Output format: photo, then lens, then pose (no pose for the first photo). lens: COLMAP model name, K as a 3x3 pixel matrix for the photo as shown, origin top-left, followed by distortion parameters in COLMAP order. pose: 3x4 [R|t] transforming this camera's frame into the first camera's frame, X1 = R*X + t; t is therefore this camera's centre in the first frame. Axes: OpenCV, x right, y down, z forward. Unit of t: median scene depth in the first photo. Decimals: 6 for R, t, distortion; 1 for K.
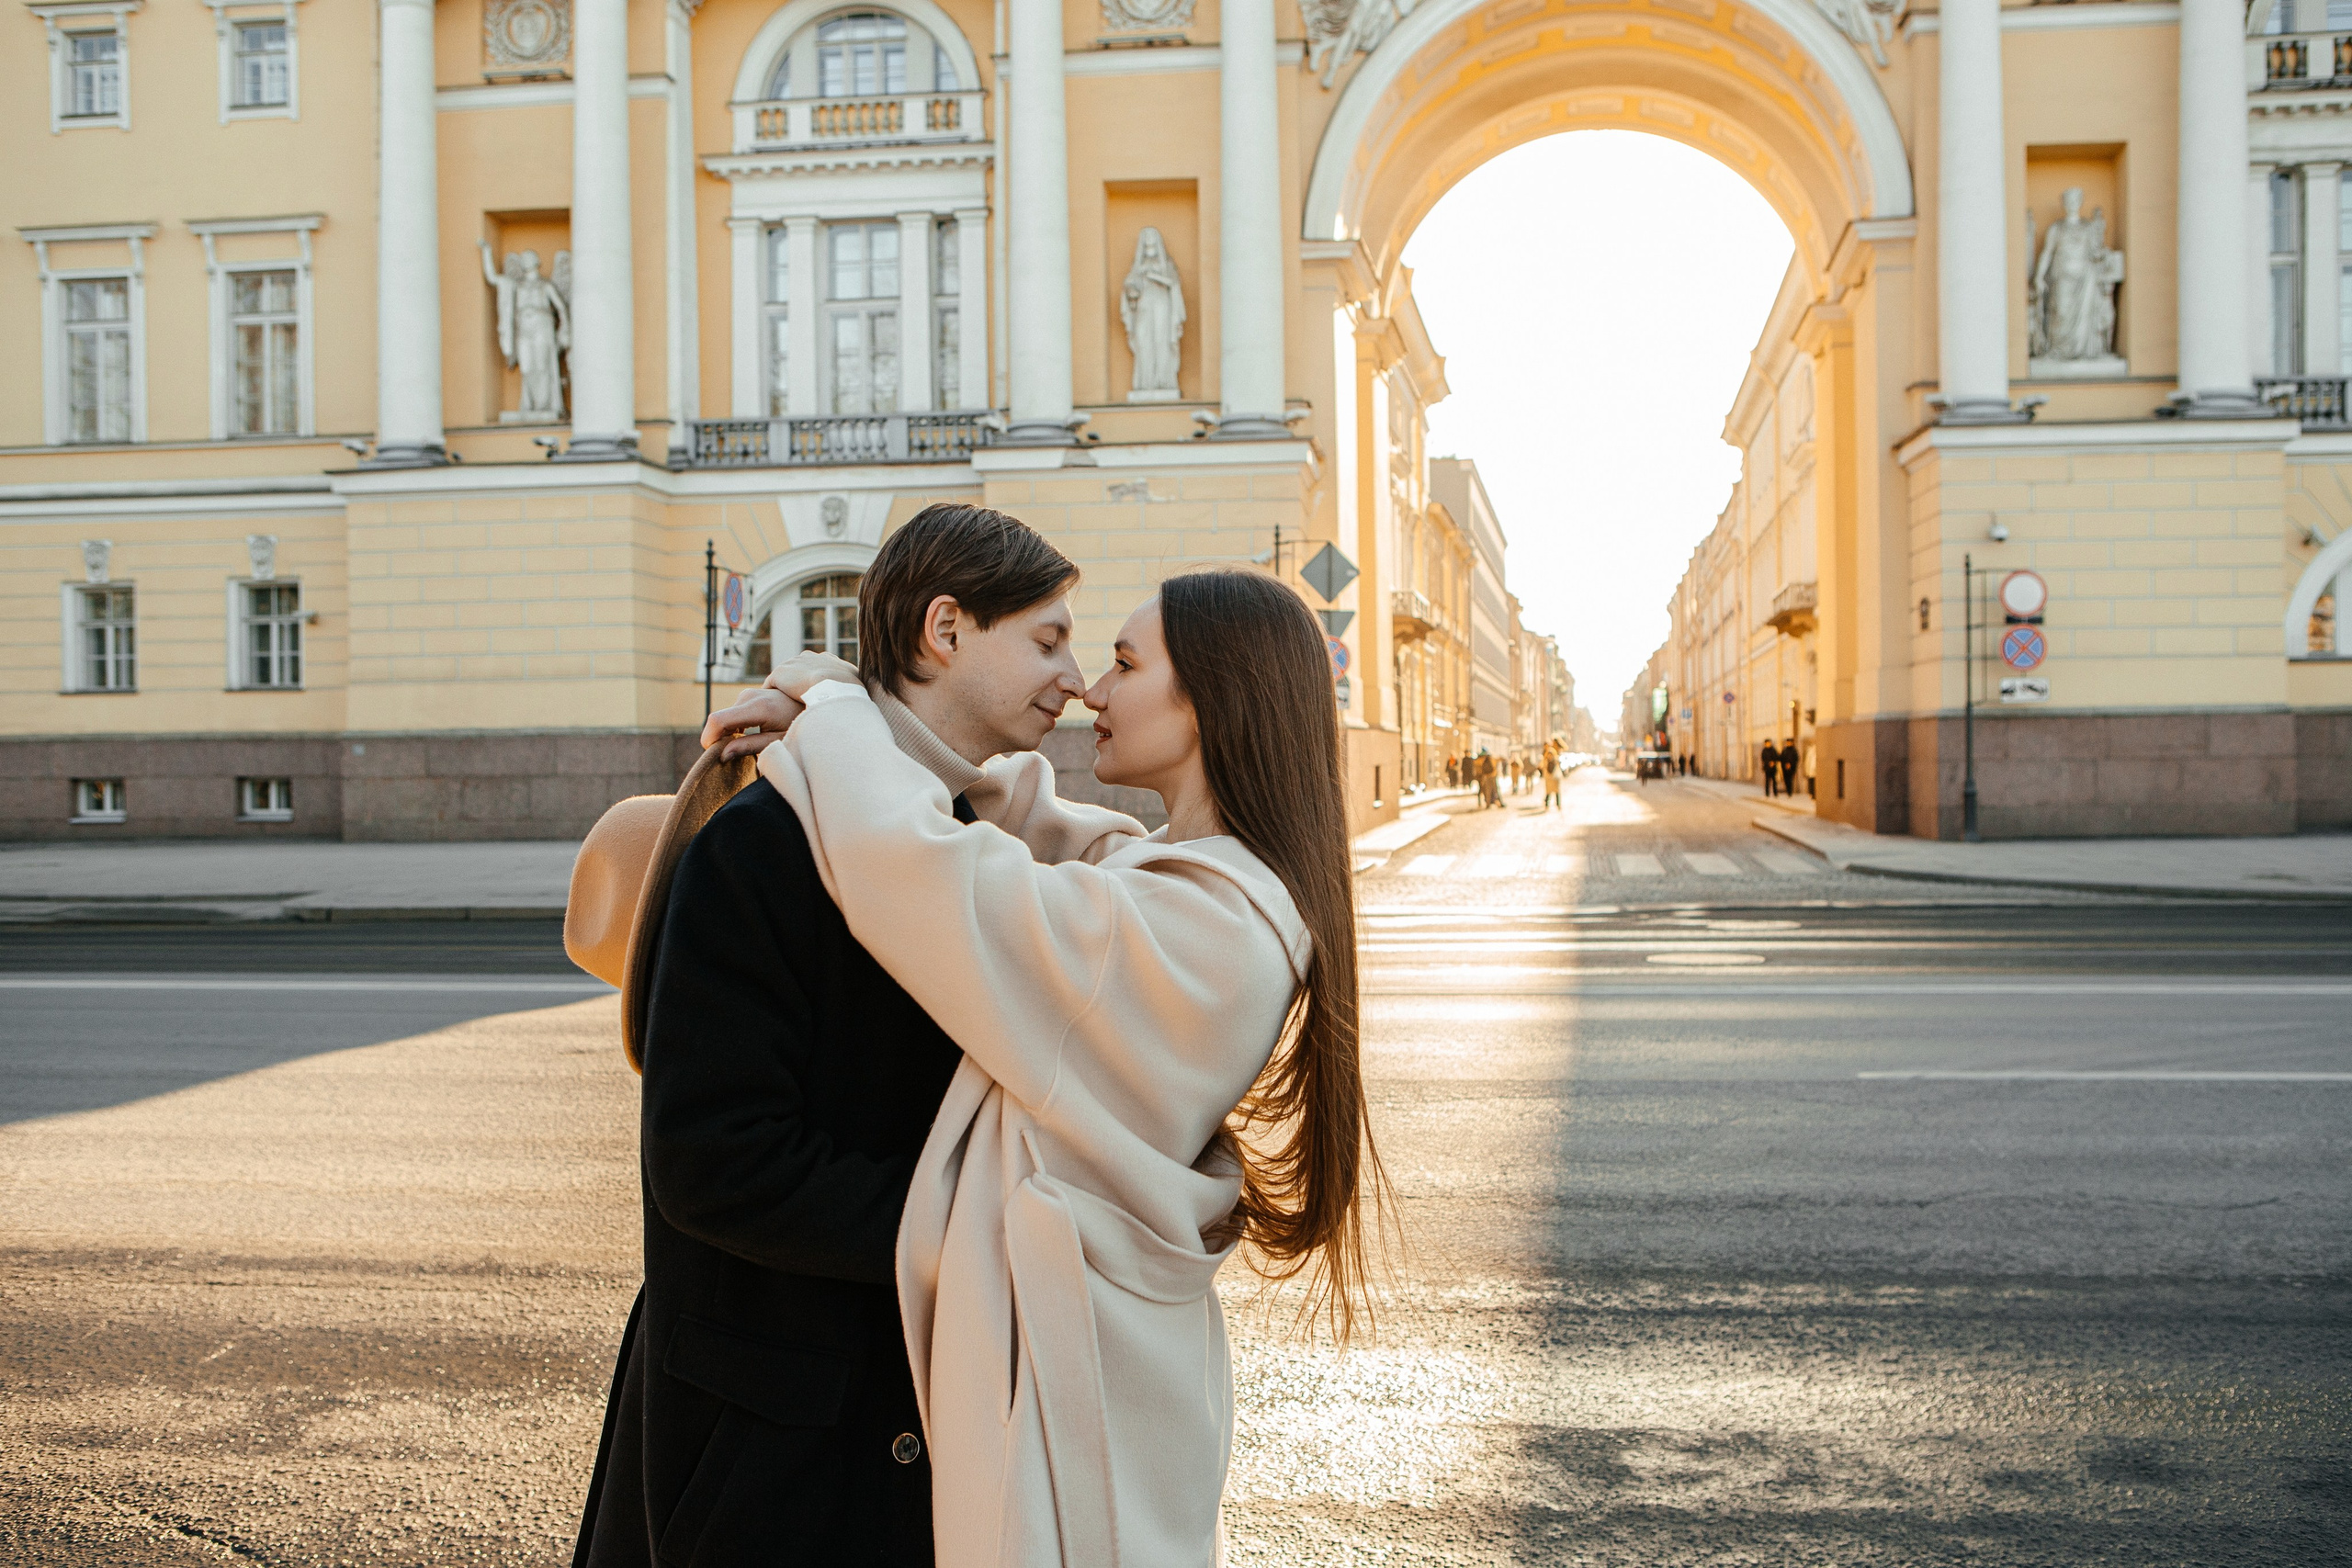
lens RADIAL K [[2047.8, 0, 1191.1], [0, 2047.8, 808.4], [0, 0, 1]] dist [-0.078040, 0.065678]
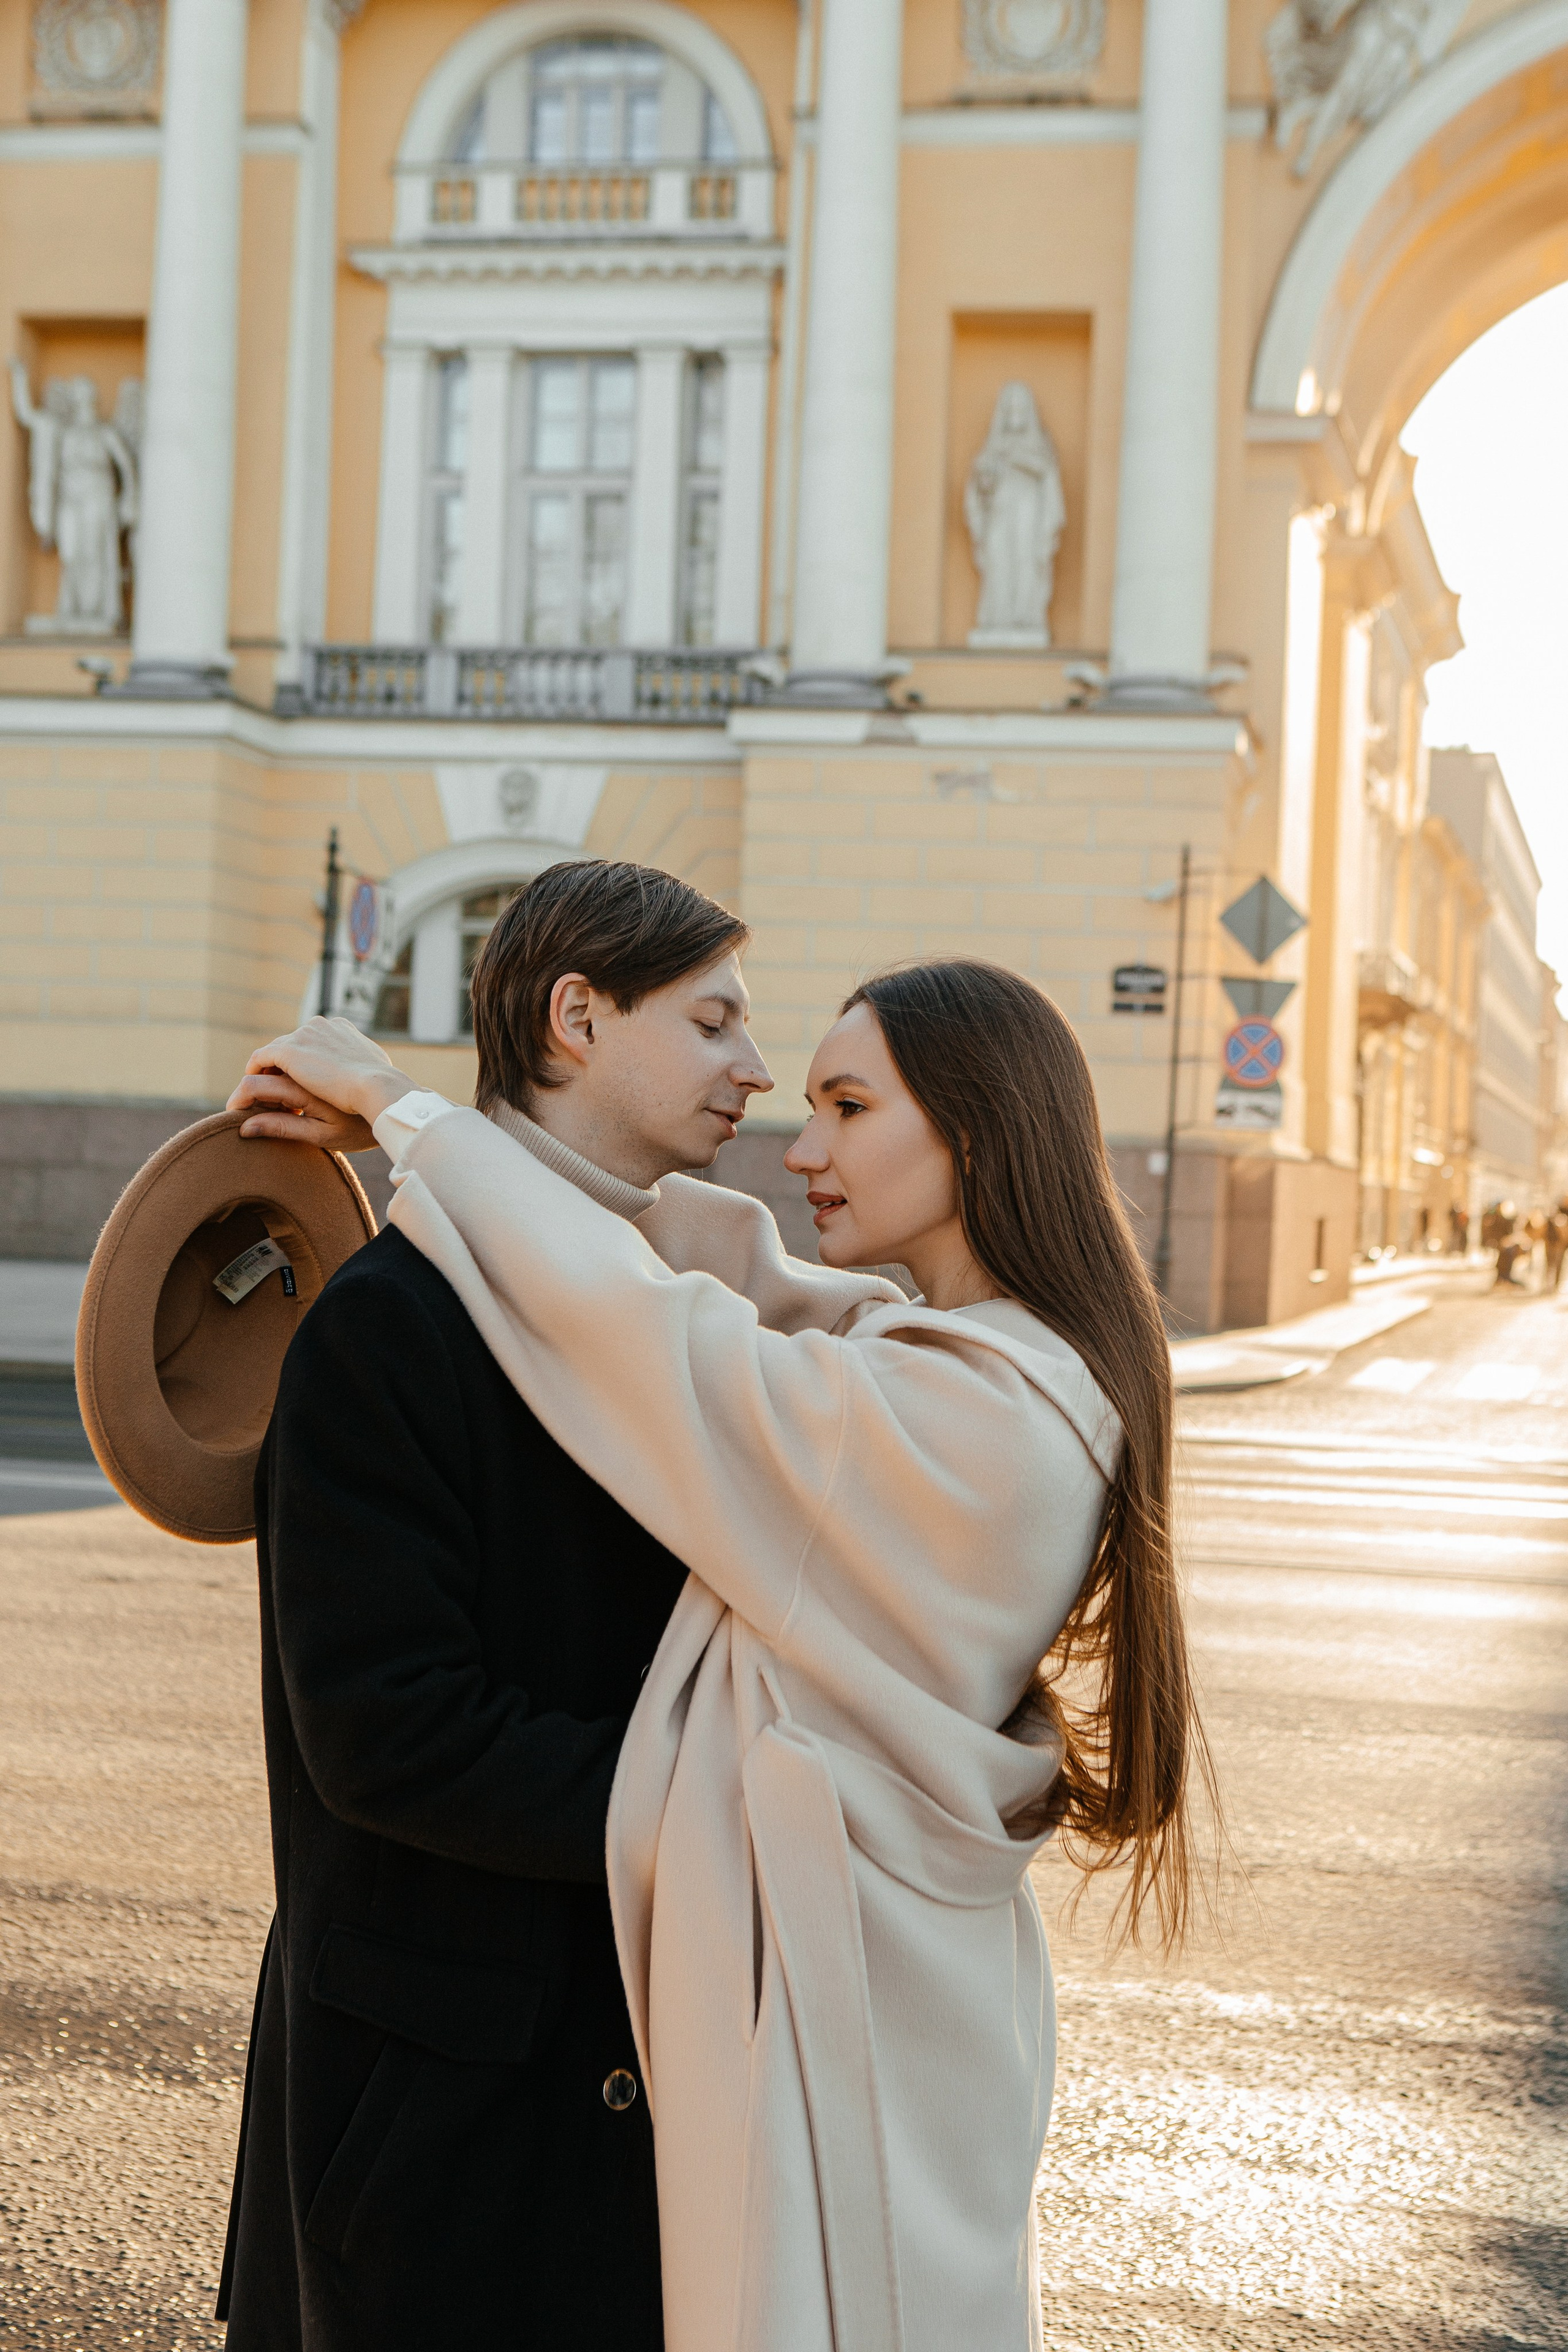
lens RADIAL K [[3597.4, 0, 731.1], [0, 3597.4, 1144.8], [0, 0, 1]] dist [0.027482, 0.000000]
pose [[0.995325, 0.053409, -0.080475, -0.005204], [-0.055163, 0.998282, -0.019740, -0.011115], [0.079282, 0.024087, 0.996561, -0.161470]]
